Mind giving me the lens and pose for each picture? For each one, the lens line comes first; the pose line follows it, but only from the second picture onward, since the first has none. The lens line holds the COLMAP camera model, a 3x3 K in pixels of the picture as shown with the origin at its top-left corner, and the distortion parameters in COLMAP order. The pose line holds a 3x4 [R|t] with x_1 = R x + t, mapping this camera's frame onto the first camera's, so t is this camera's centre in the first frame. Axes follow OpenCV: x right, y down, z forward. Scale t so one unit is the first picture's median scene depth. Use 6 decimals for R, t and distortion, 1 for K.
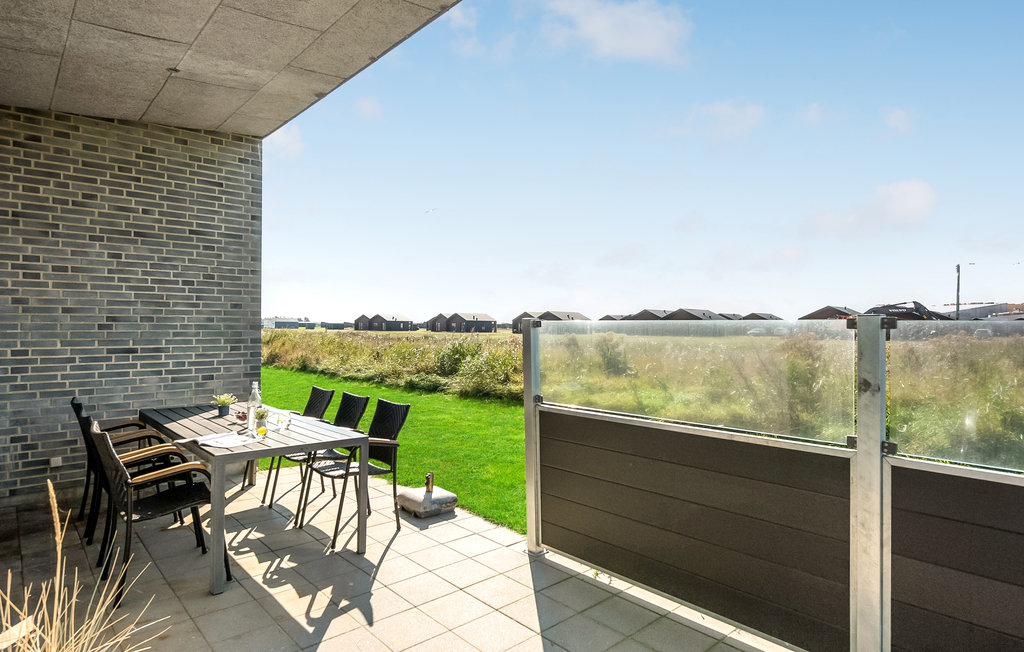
lens RADIAL K [[566.2, 0, 512.0], [0, 566.2, 326.0], [0, 0, 1]] dist [0.002075, 0.000527]
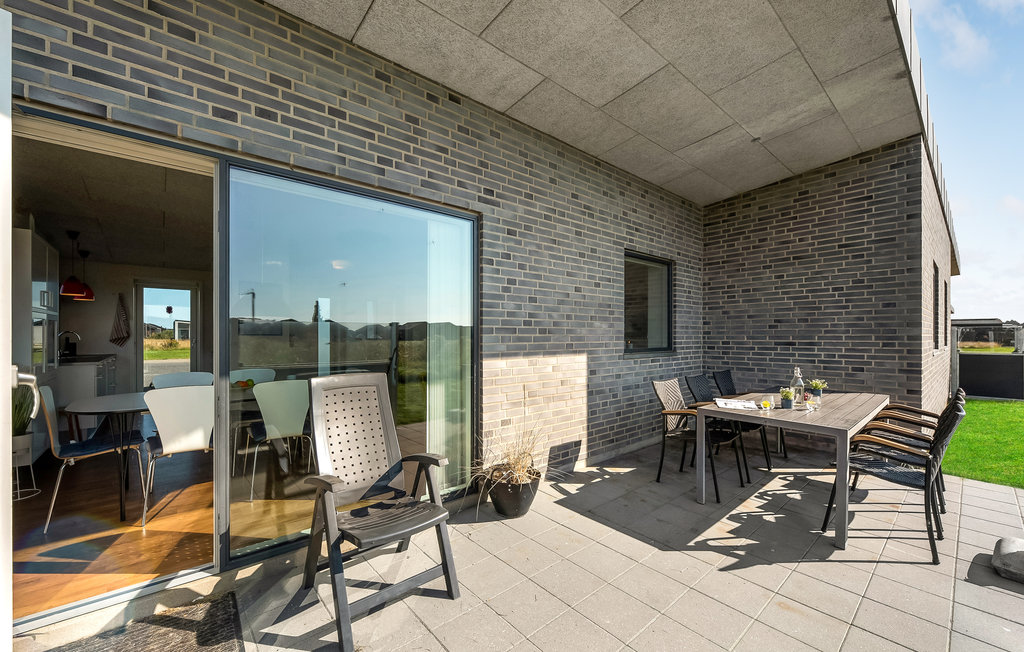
lens RADIAL K [[396.6, 0, 487.8], [0, 396.6, 334.5], [0, 0, 1]] dist [0.000041, -0.000003]
pose [[-0.054214, -0.009034, -0.998488, 0.337923], [-0.000945, 0.999959, -0.008996, 0.031182], [0.998529, 0.000456, -0.054221, 0.326017]]
